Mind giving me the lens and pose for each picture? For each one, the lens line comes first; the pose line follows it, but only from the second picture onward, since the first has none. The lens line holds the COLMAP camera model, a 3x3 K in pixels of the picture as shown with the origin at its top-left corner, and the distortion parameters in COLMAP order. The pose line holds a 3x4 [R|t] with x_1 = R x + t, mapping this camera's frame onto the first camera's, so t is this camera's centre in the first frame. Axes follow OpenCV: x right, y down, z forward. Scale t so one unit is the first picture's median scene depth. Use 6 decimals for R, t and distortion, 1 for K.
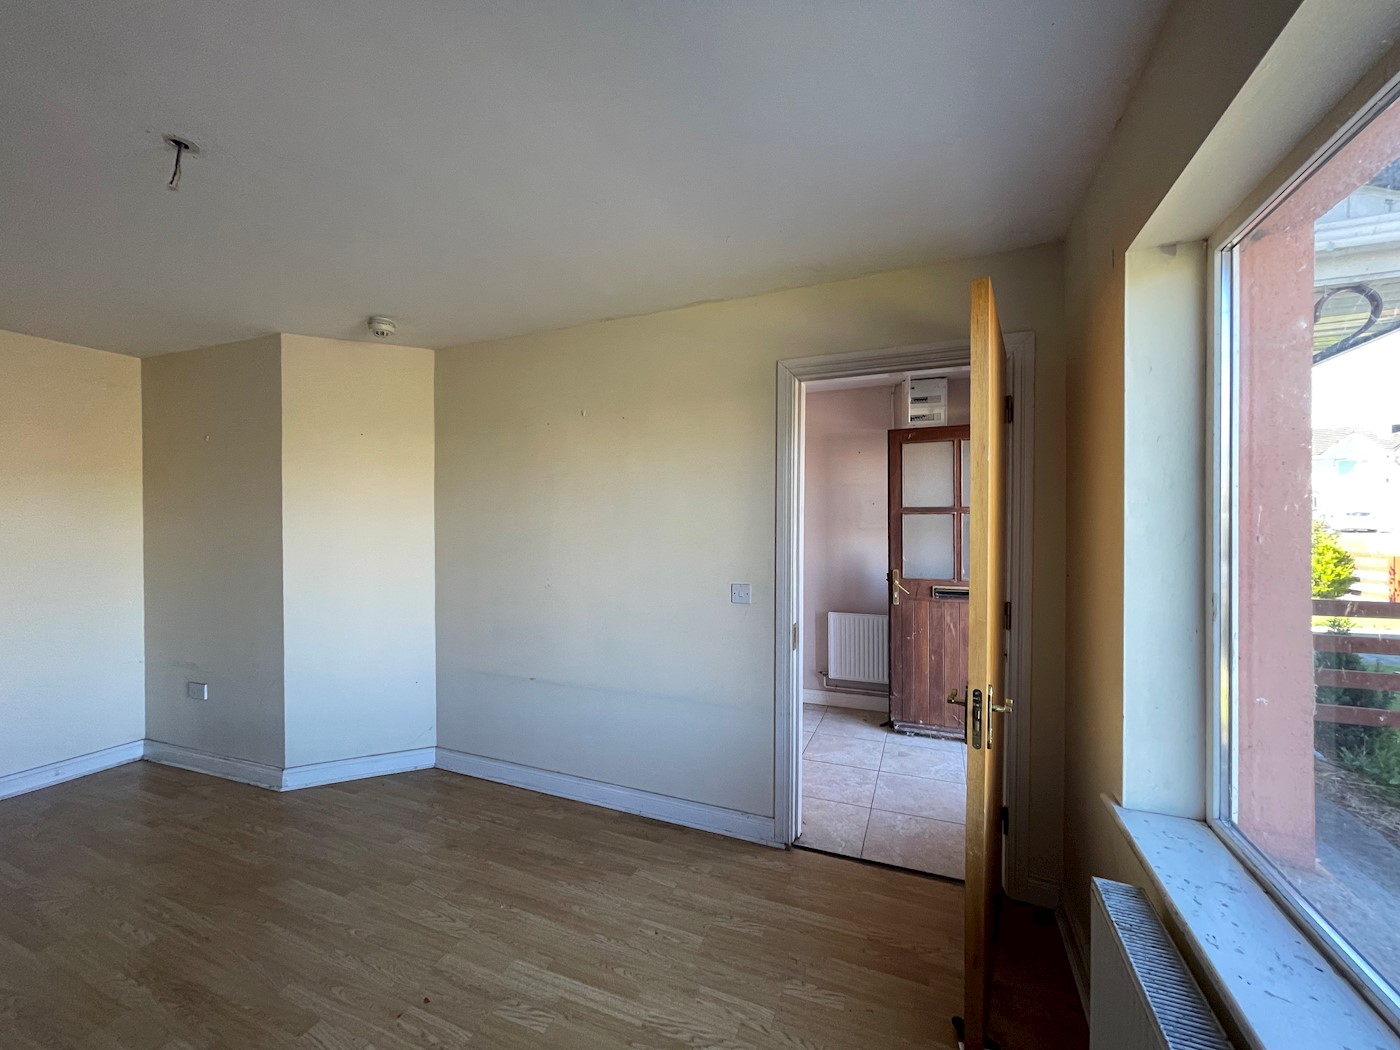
lens RADIAL K [[560.7, 0, 695.5], [0, 560.7, 525.6], [0, 0, 1]] dist [-0.007636, 0.001693]
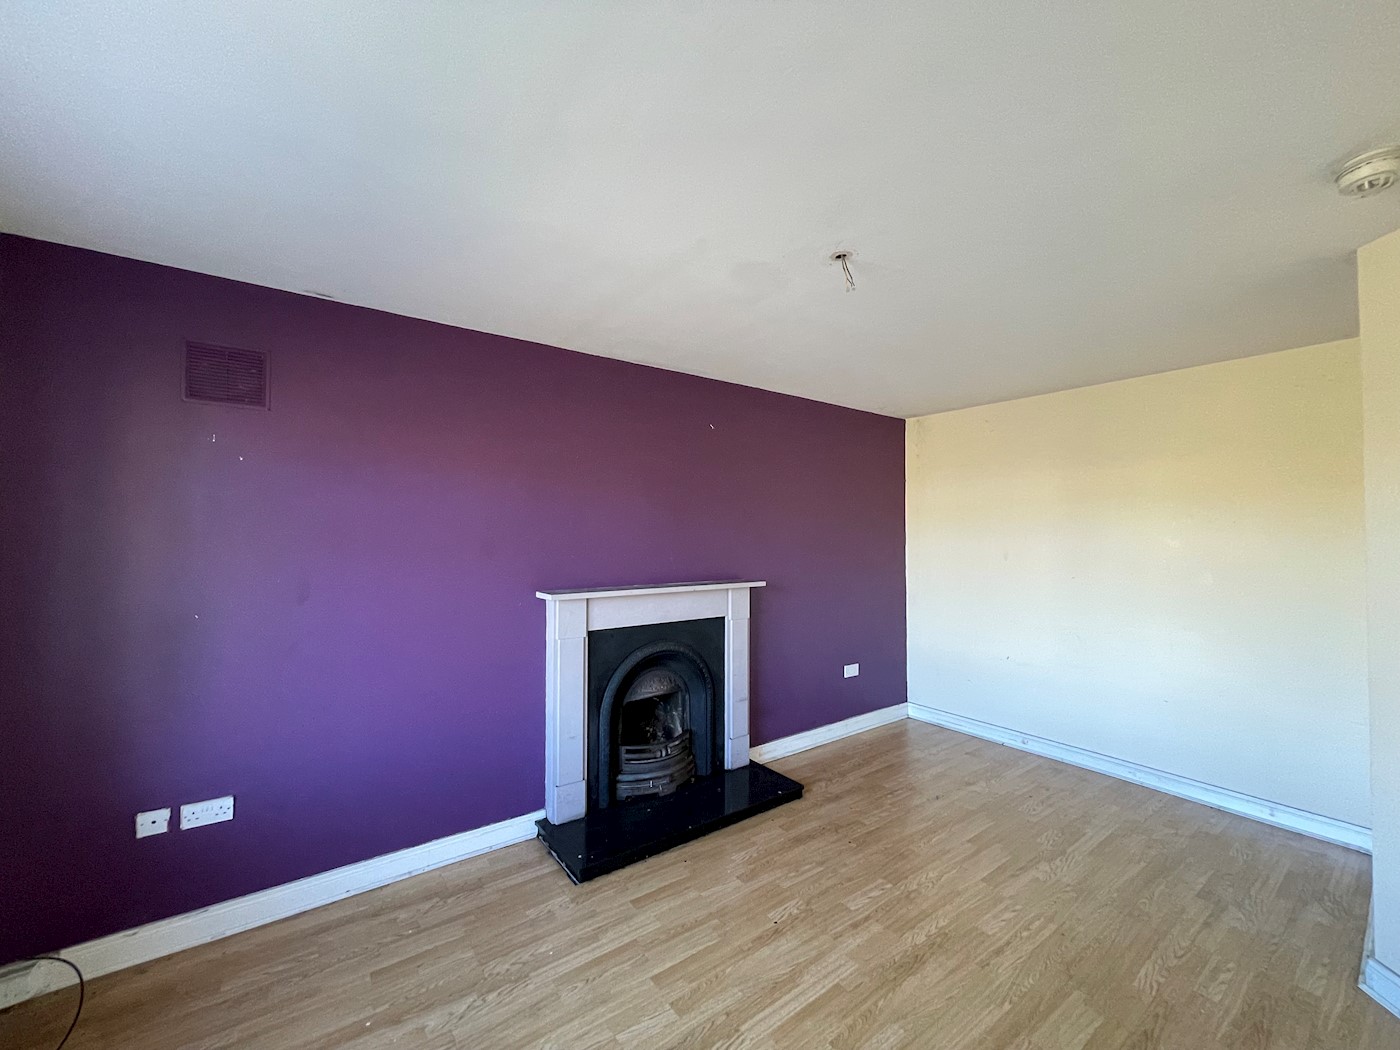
lens RADIAL K [[560.7, 0, 693.6], [0, 560.7, 527.7], [0, 0, 1]] dist [-0.007636, 0.001693]
pose [[-0.529188, -0.009337, -0.848453, 0.191489], [-0.000645, 0.999944, -0.010602, -0.026462], [0.848504, -0.005063, -0.529164, 0.784191]]
